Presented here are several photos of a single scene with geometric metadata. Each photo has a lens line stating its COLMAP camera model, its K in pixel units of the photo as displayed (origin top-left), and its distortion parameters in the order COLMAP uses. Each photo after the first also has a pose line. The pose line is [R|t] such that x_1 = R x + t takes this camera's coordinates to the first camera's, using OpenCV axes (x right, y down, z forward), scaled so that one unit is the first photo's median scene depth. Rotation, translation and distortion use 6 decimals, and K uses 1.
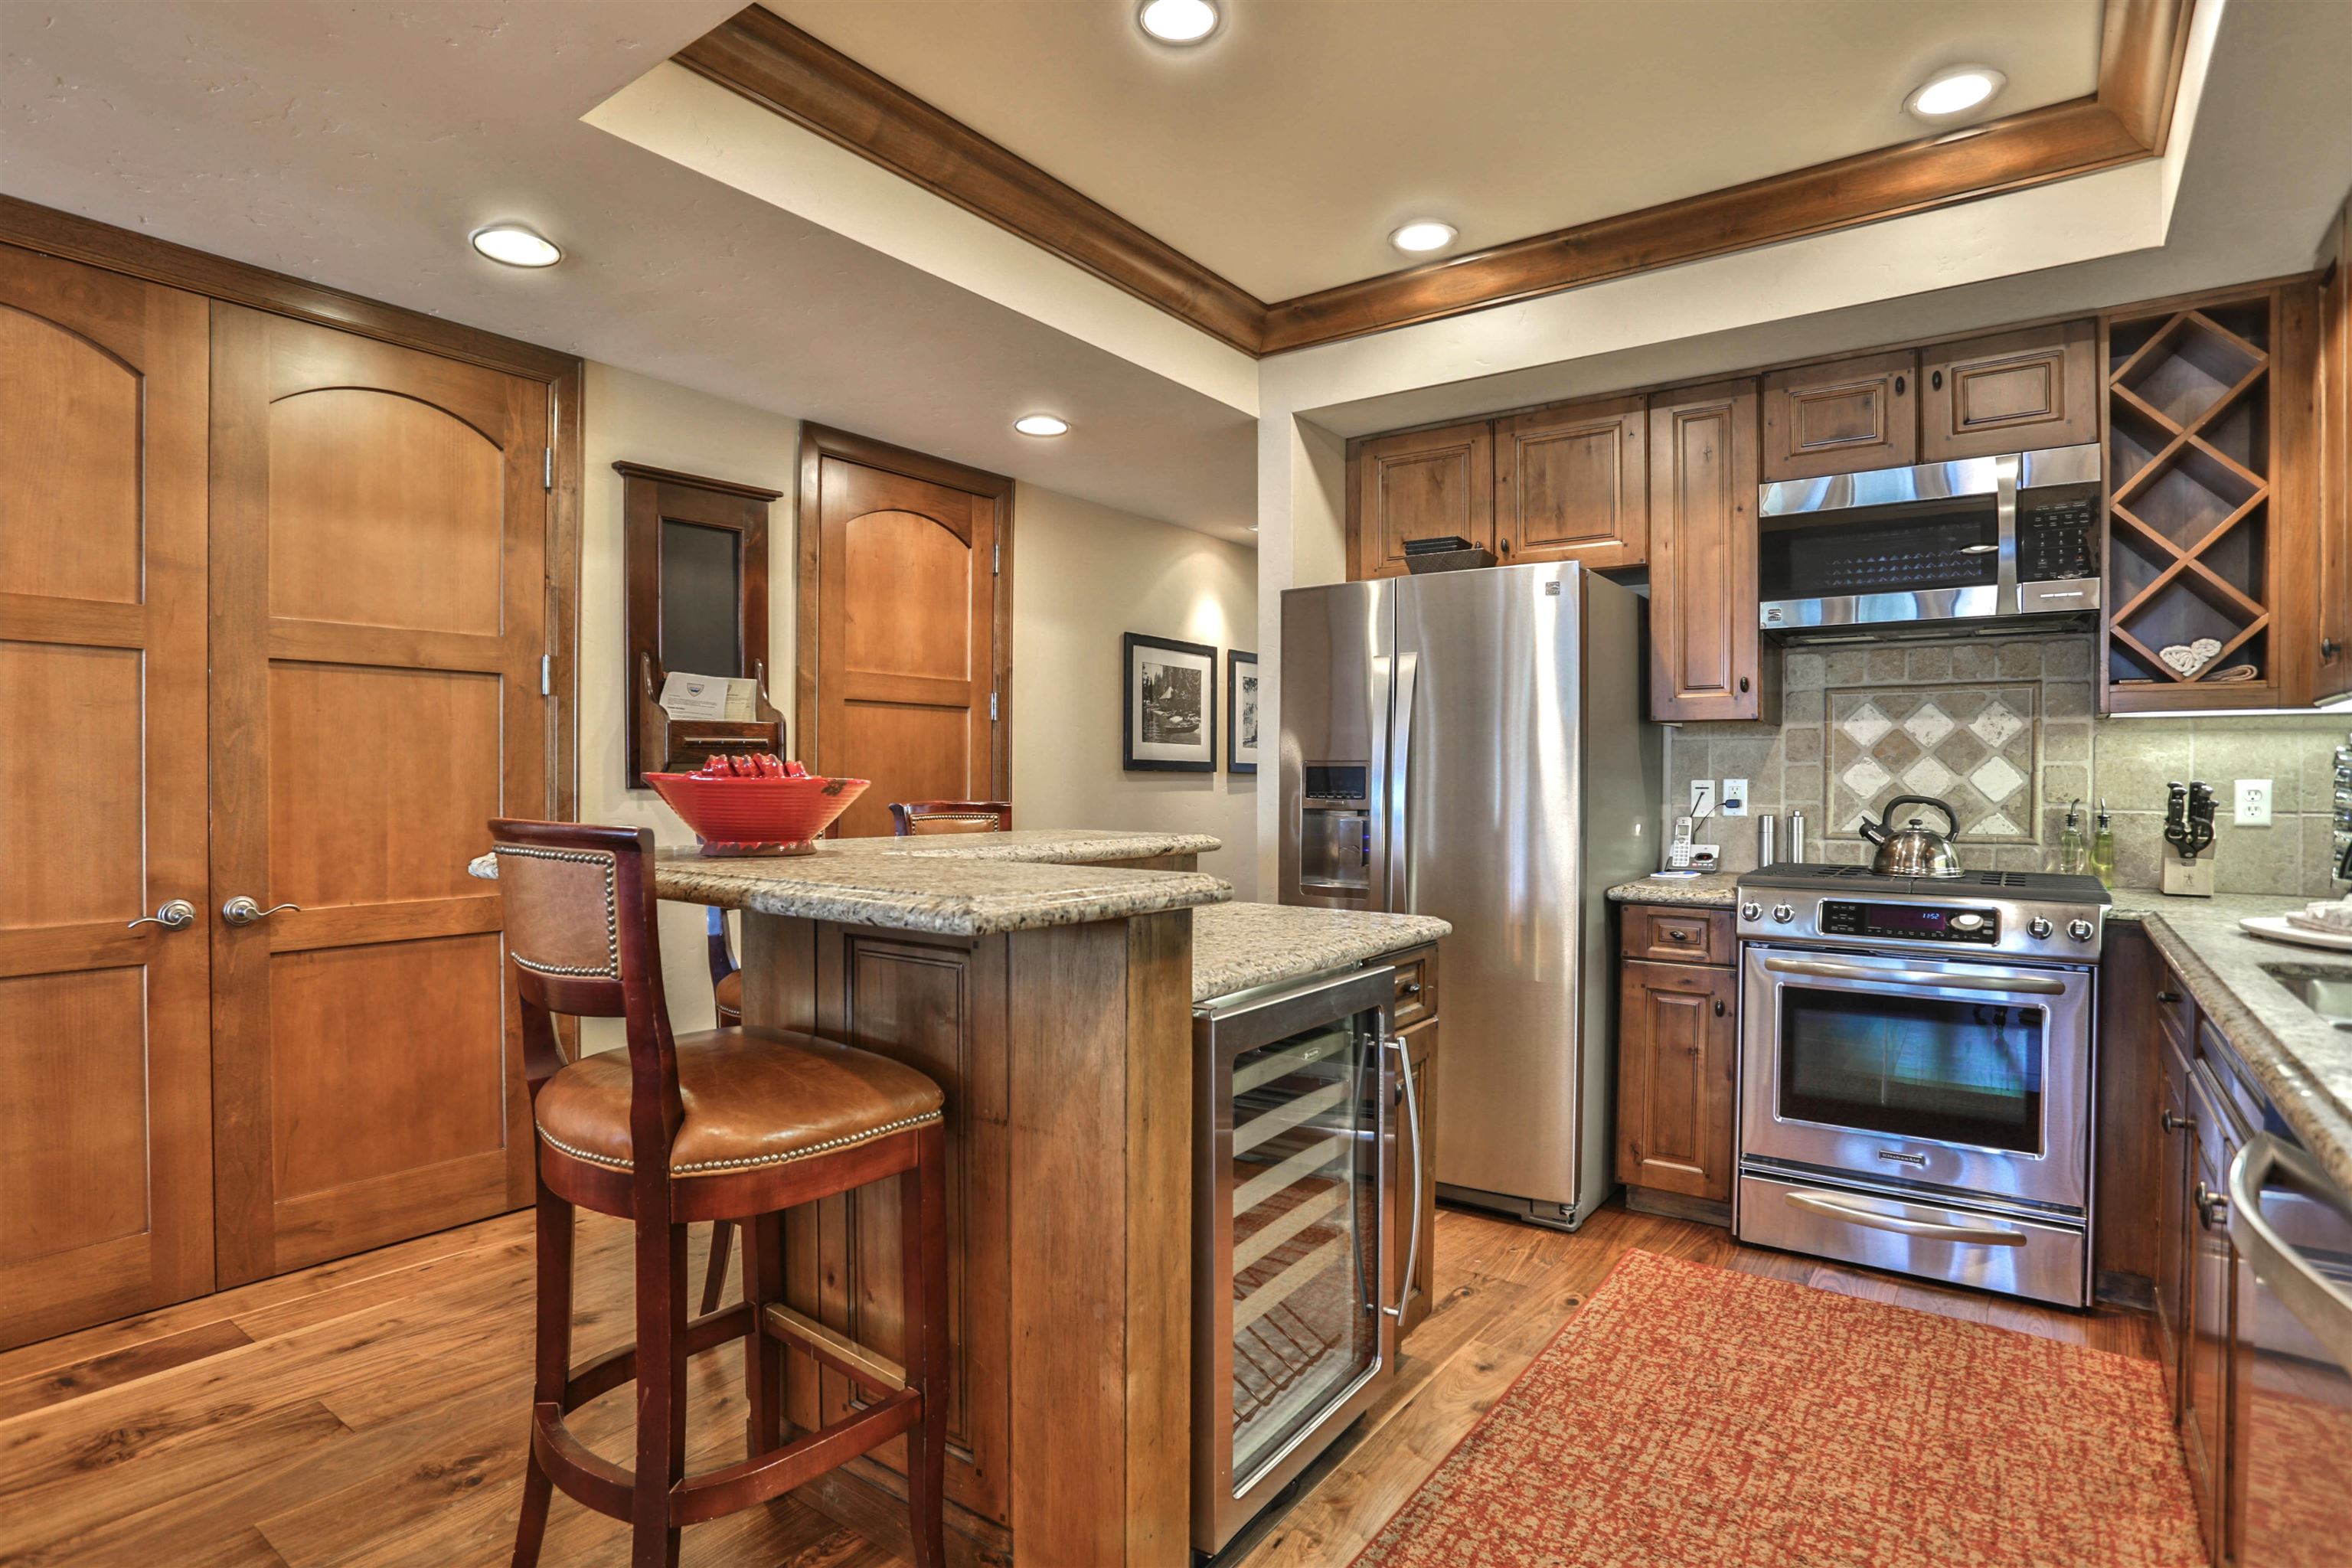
lens RADIAL K [[1203.8, 0, 1163.9], [0, 1203.8, 787.4], [0, 0, 1]] dist [-0.071558, 0.028511]
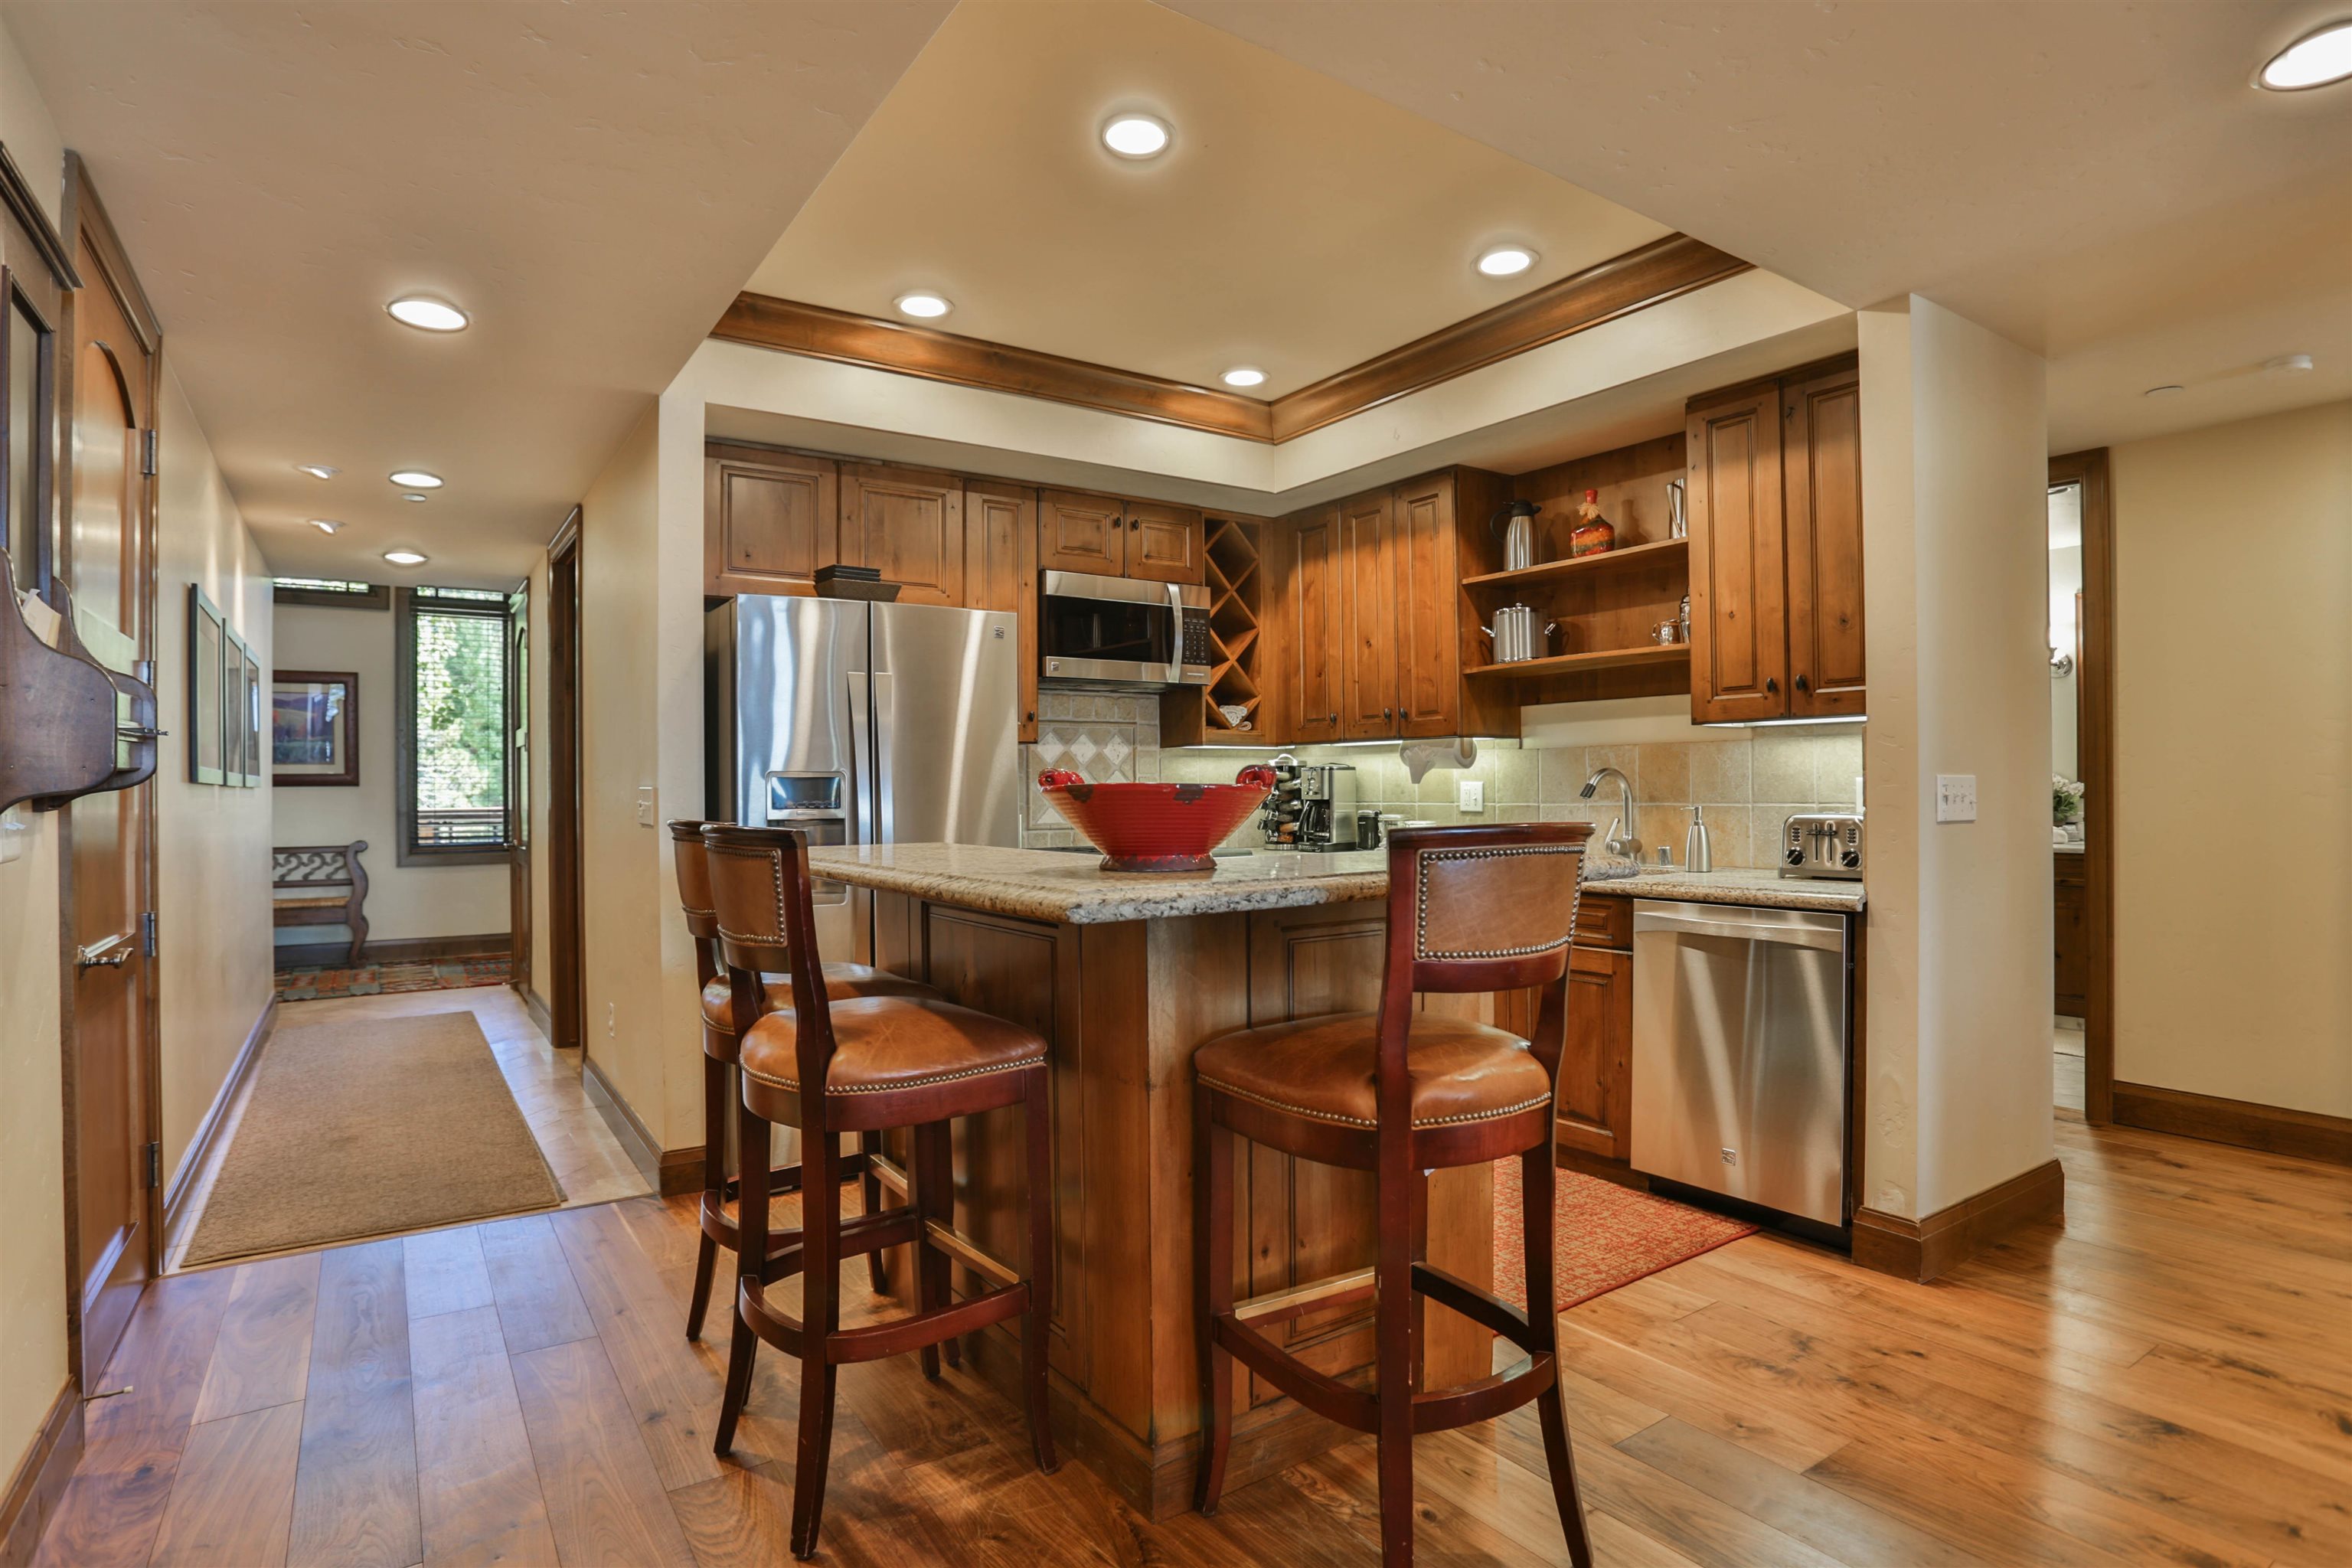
lens RADIAL K [[1203.8, 0, 1163.9], [0, 1203.8, 787.4], [0, 0, 1]] dist [-0.071558, 0.028511]
pose [[0.349335, -0.009097, 0.936954, -0.749823], [0.013504, 0.999898, 0.004673, -0.011049], [-0.936901, 0.011020, 0.349422, 0.393355]]
